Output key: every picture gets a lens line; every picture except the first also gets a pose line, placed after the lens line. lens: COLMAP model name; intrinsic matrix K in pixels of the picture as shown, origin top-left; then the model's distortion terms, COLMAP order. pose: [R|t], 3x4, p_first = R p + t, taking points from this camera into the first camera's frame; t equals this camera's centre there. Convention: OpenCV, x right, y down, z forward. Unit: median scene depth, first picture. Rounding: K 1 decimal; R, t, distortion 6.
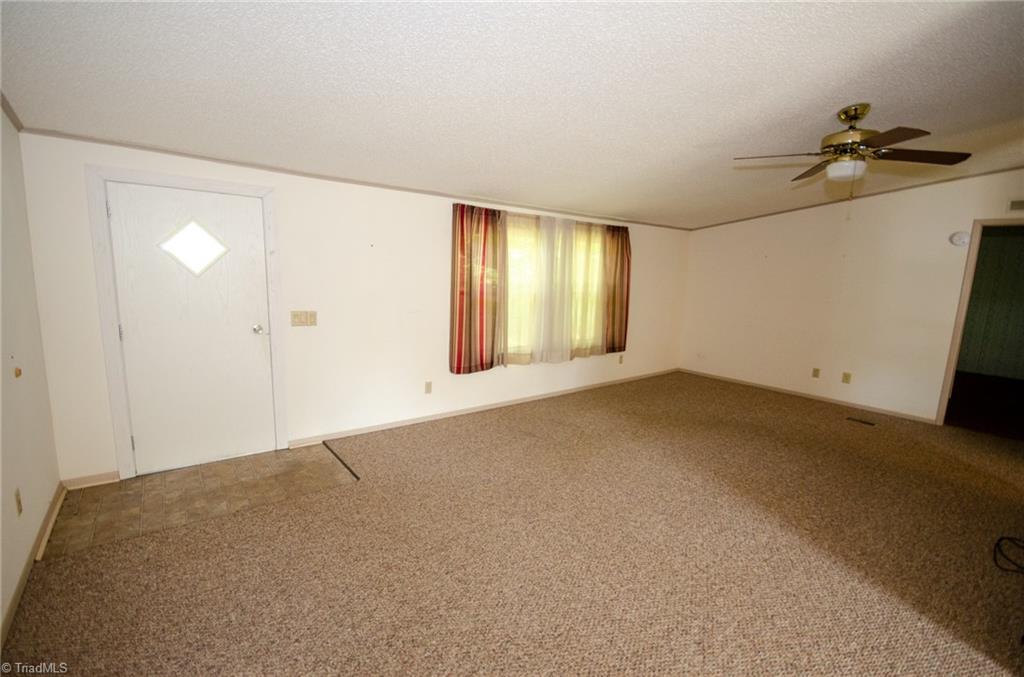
lens RADIAL K [[456.2, 0, 514.4], [0, 456.2, 336.0], [0, 0, 1]] dist [0.000581, -0.002776]
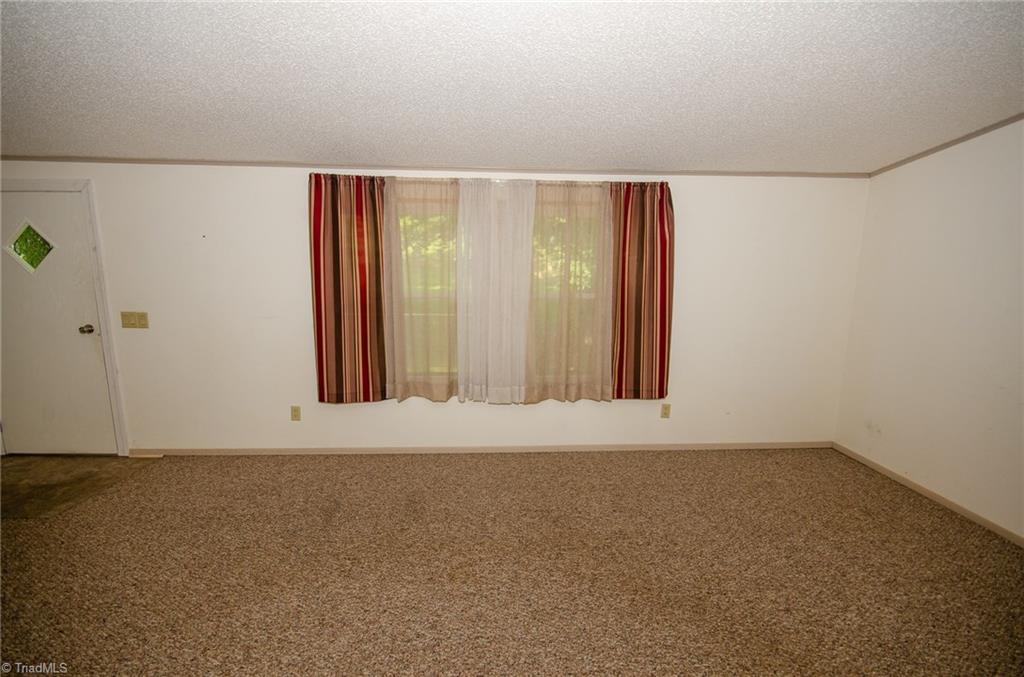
lens RADIAL K [[456.2, 0, 513.5], [0, 456.2, 340.8], [0, 0, 1]] dist [0.000581, -0.002776]
pose [[0.812418, 0.048906, -0.581022, 0.573096], [-0.064150, 0.997924, -0.005701, -0.032938], [0.579537, 0.041904, 0.813868, 0.571790]]
